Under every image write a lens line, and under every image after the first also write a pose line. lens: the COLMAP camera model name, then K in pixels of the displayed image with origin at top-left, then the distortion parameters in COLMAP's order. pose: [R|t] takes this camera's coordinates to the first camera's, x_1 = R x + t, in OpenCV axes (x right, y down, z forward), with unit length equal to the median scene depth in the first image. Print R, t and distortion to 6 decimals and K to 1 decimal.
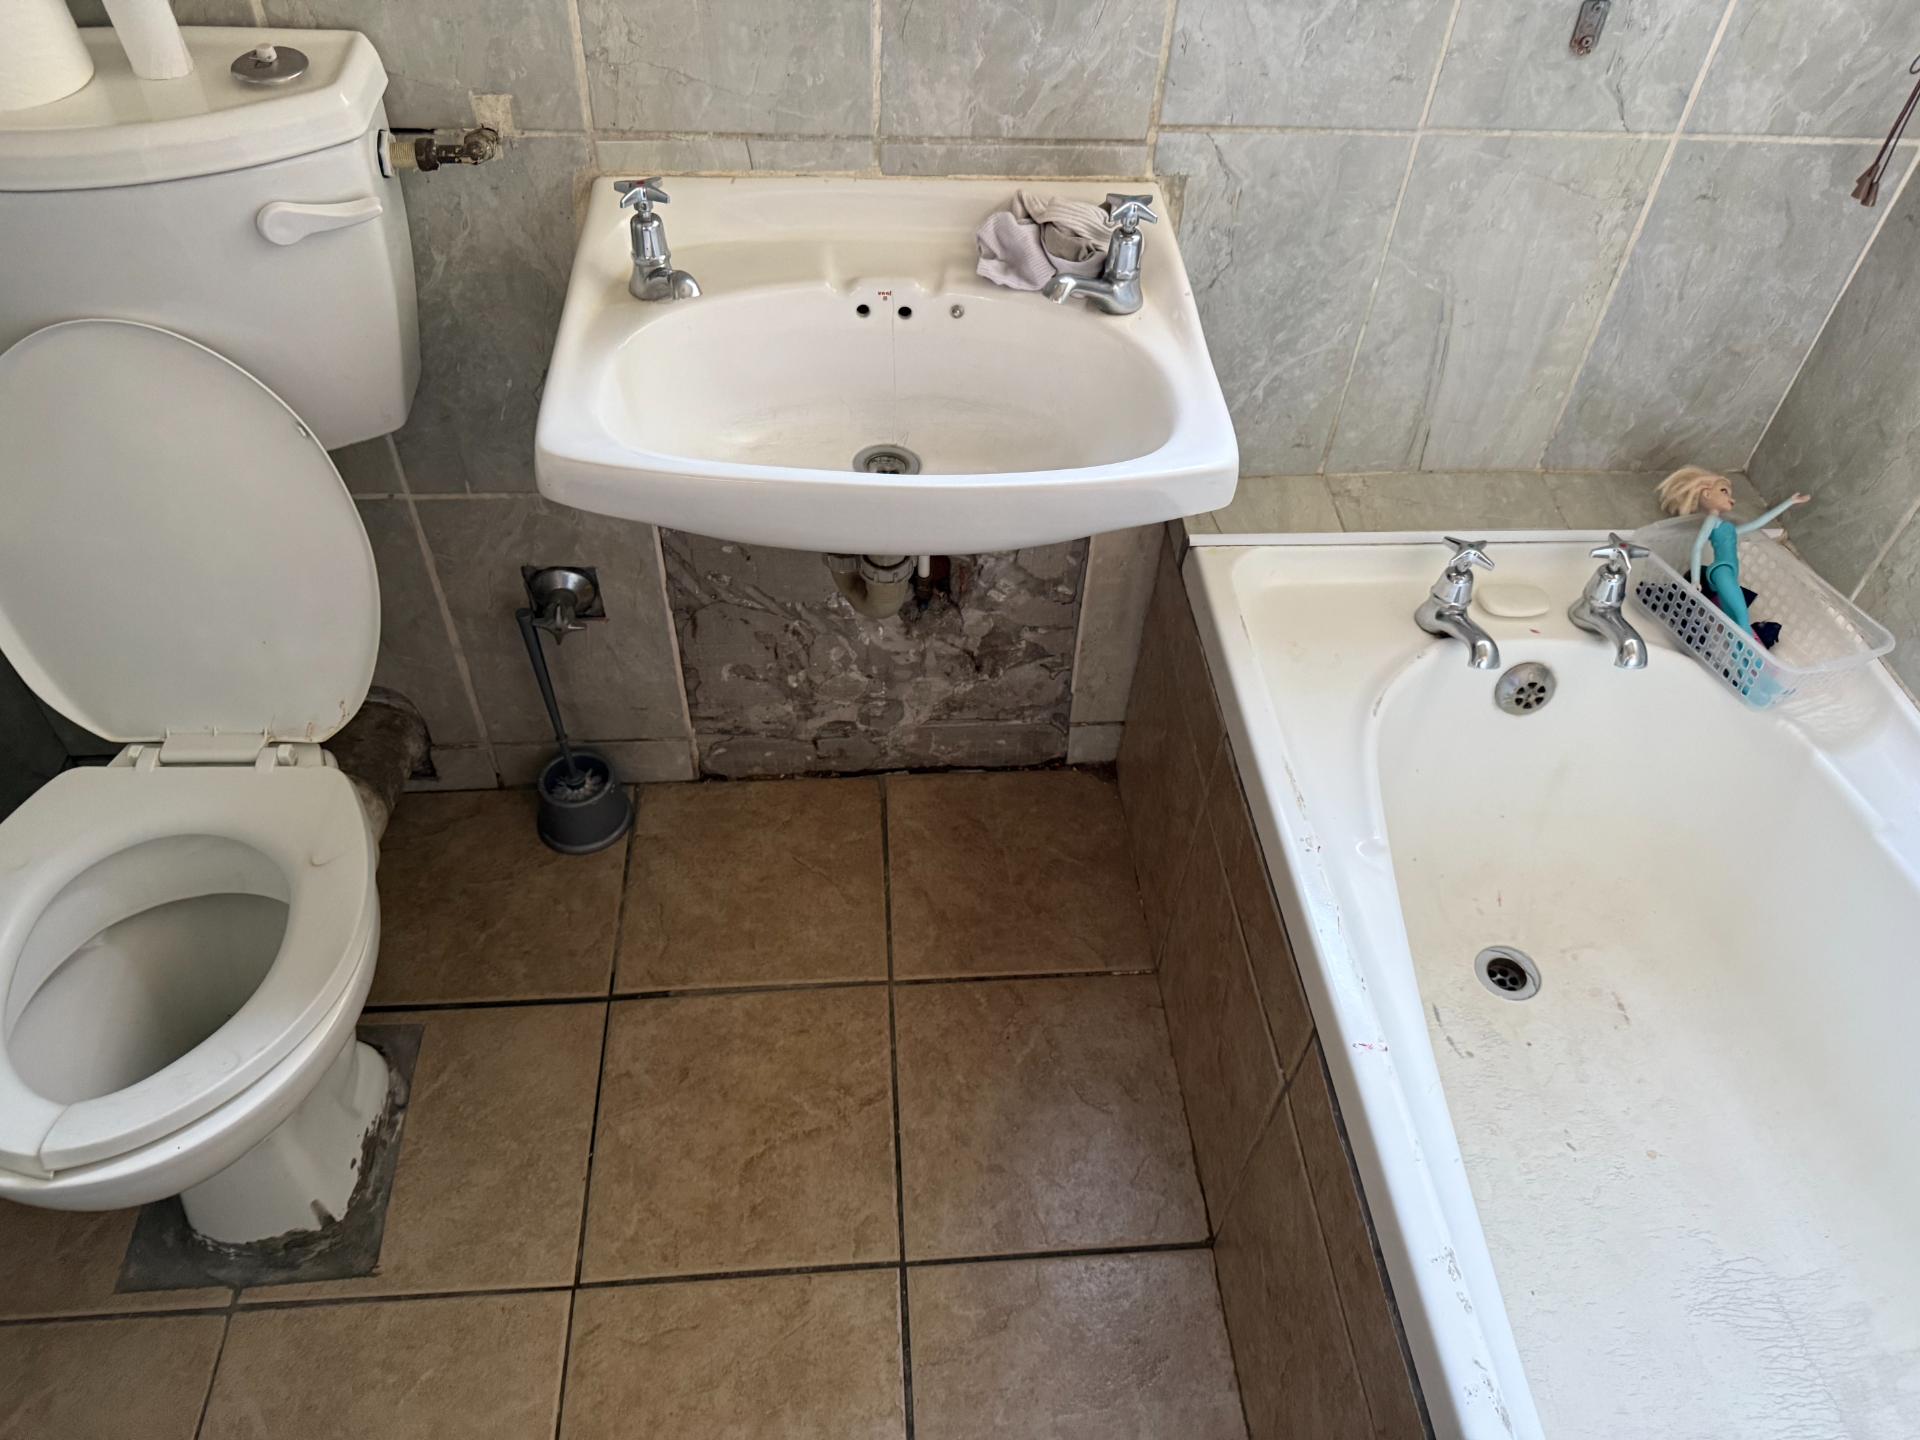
lens RADIAL K [[1361.4, 0, 978.3], [0, 1361.4, 714.1], [0, 0, 1]] dist [0.036690, -0.050514]
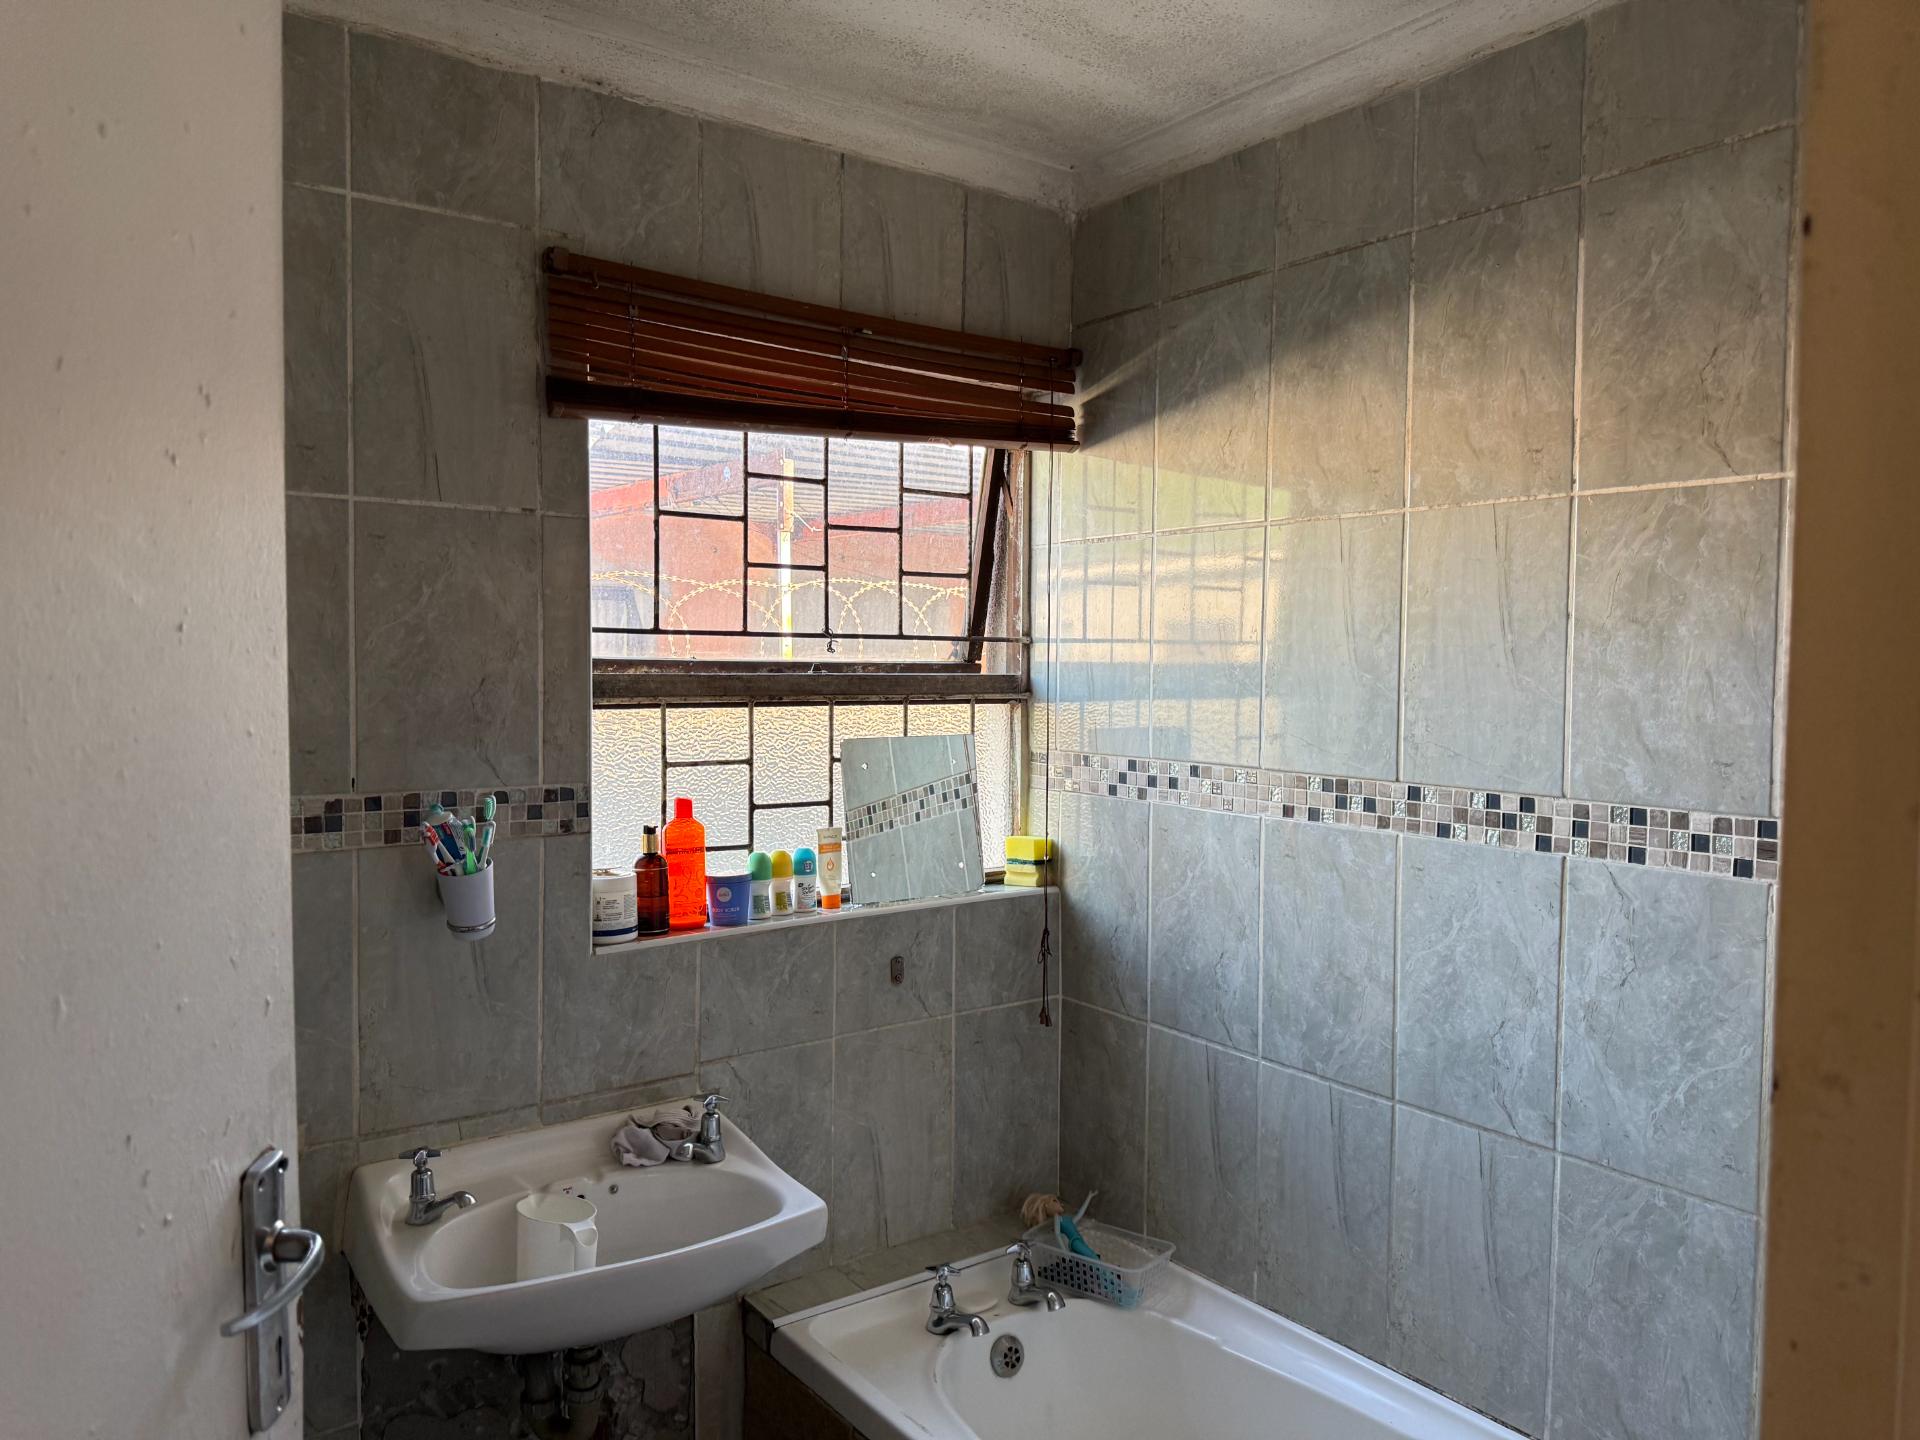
lens RADIAL K [[1361.4, 0, 969.3], [0, 1361.4, 718.1], [0, 0, 1]] dist [0.036690, -0.050514]
pose [[0.842365, -0.067302, 0.534689, -0.475465], [0.413311, 0.717374, -0.560846, 0.368103], [-0.345826, 0.693430, 0.632107, -0.514643]]
